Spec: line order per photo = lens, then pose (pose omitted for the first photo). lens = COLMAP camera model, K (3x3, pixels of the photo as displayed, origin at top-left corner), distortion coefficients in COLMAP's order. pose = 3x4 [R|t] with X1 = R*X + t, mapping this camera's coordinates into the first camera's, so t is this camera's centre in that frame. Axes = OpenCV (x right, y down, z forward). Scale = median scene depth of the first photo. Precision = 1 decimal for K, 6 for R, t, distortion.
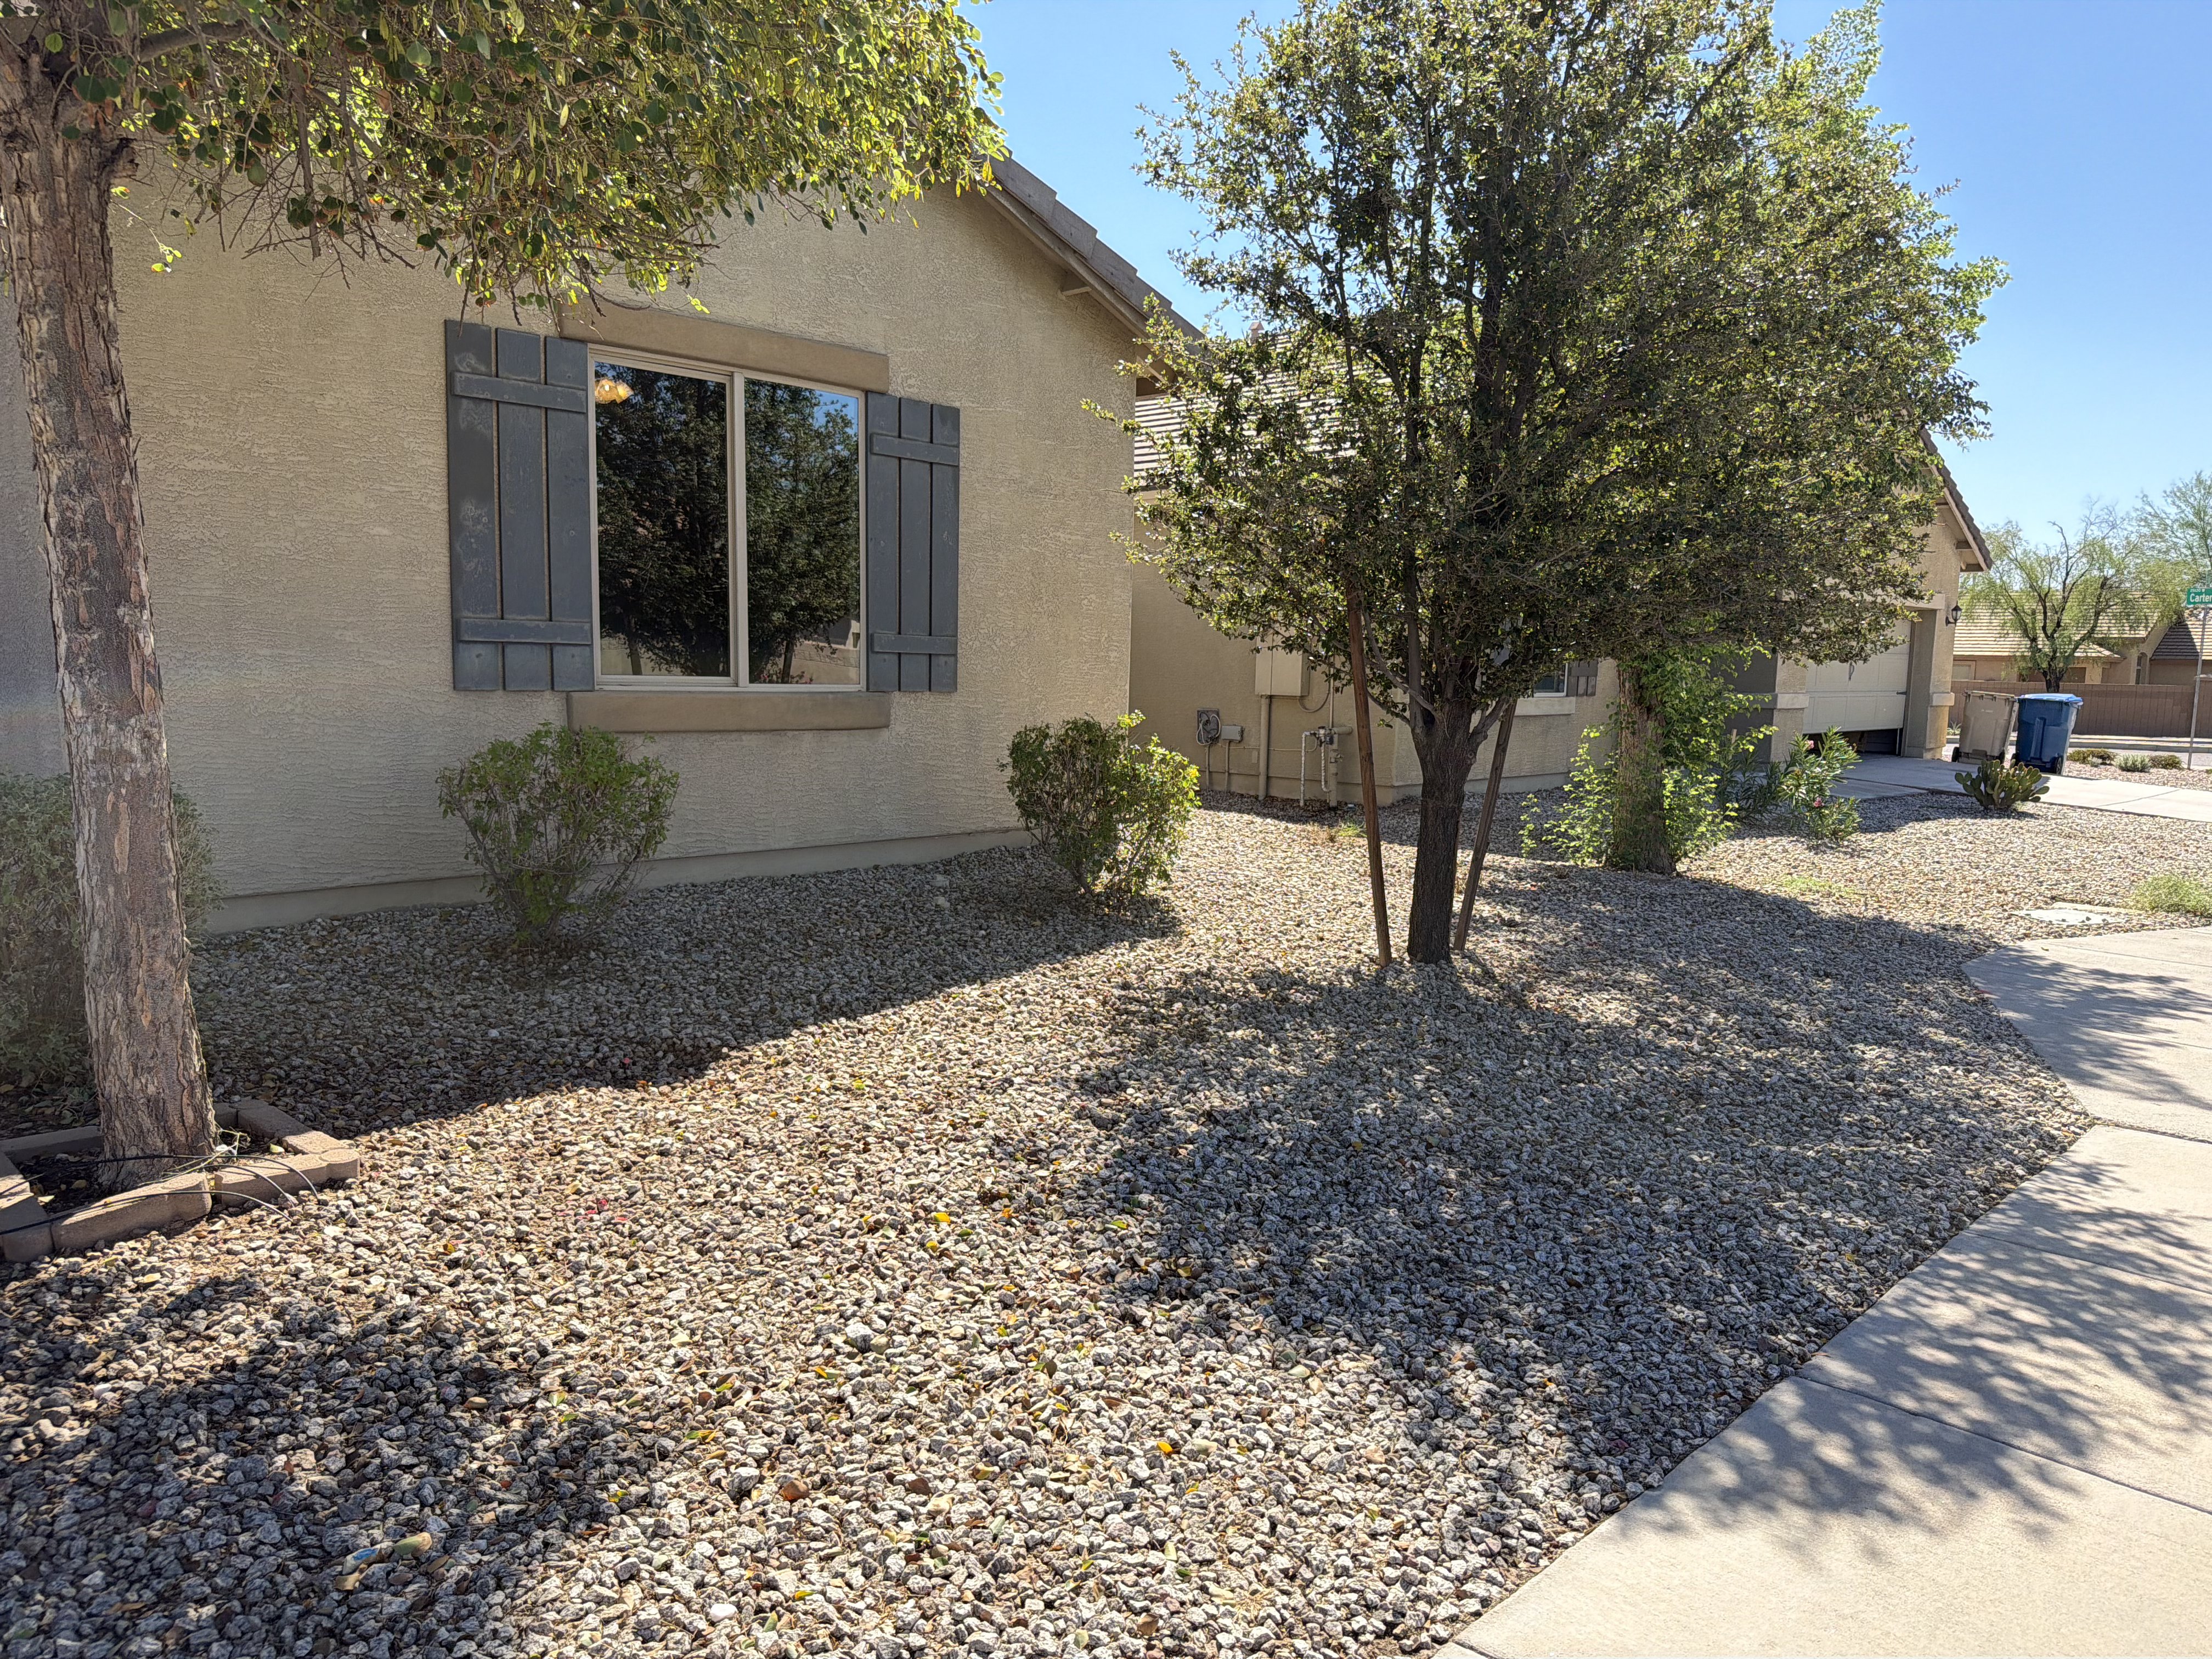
lens RADIAL K [[1517.6, 0, 1109.2], [0, 1517.6, 839.0], [0, 0, 1]] dist [-0.005148, -0.010032]
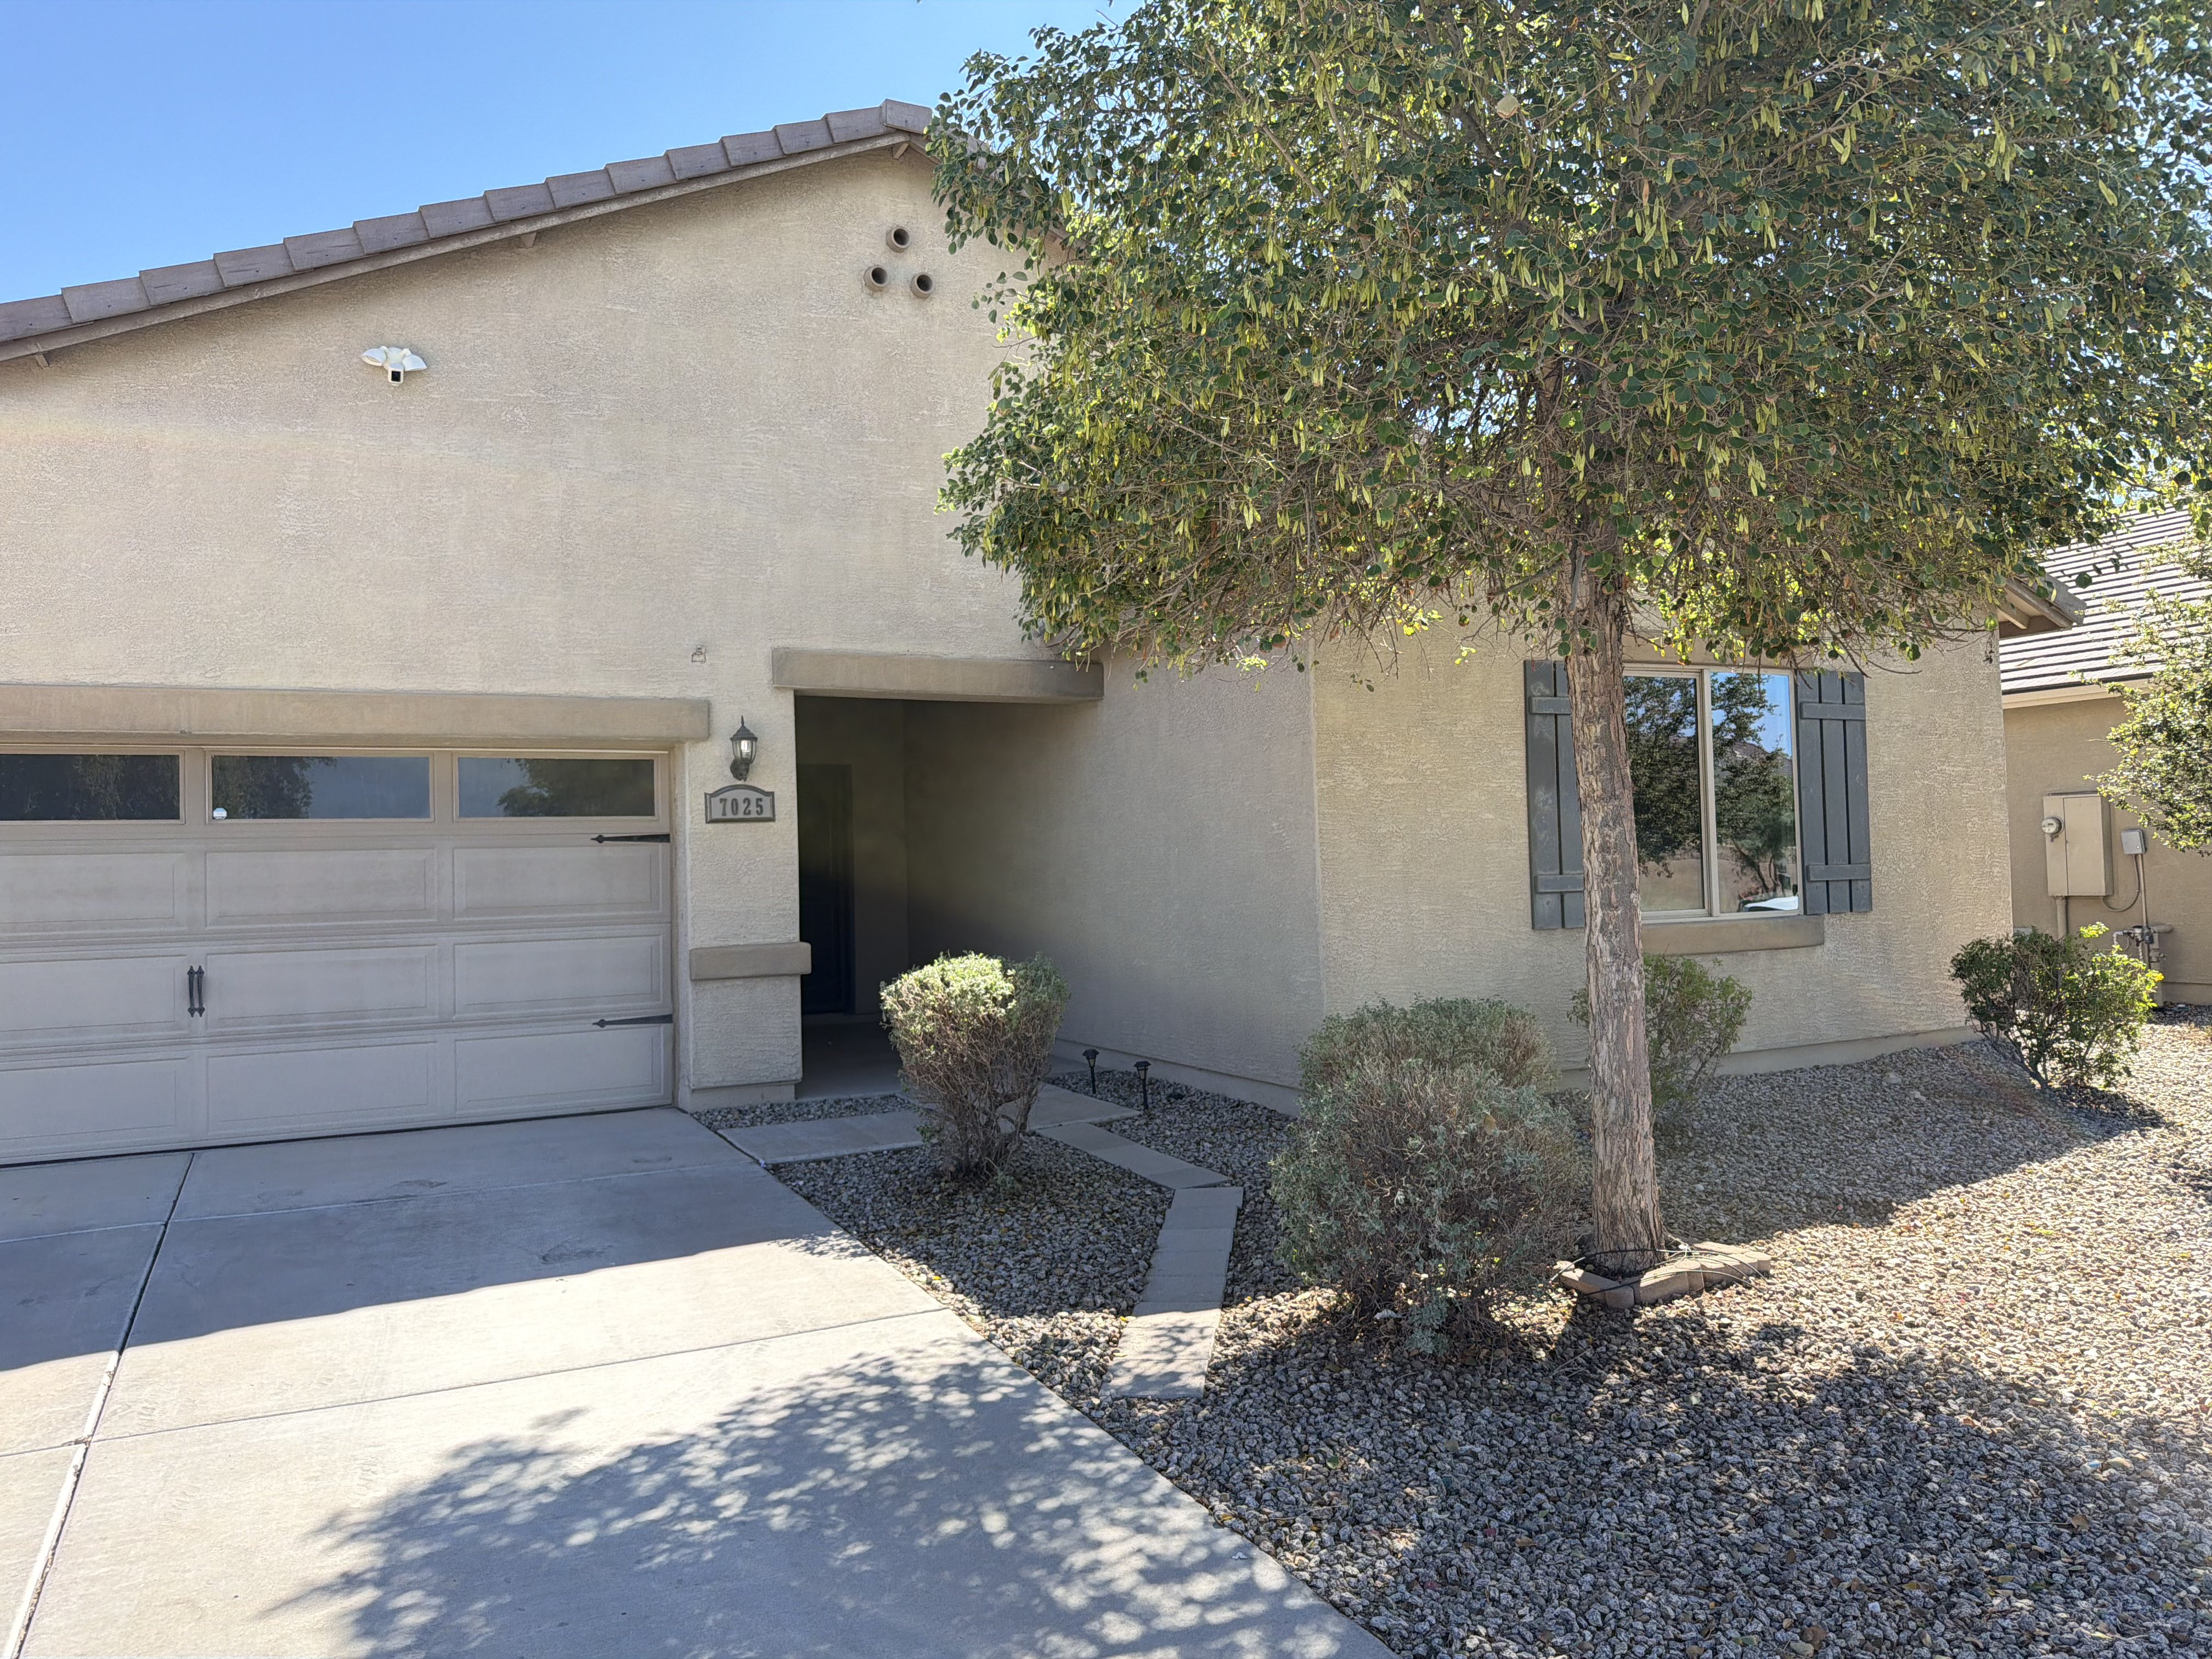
lens RADIAL K [[1517.6, 0, 1100.6], [0, 1517.6, 817.2], [0, 0, 1]] dist [-0.005148, -0.010032]
pose [[0.931233, -0.068635, -0.357904, -0.582873], [0.012045, 0.987365, -0.158006, 0.014529], [0.364226, 0.142830, 0.920293, -0.685577]]
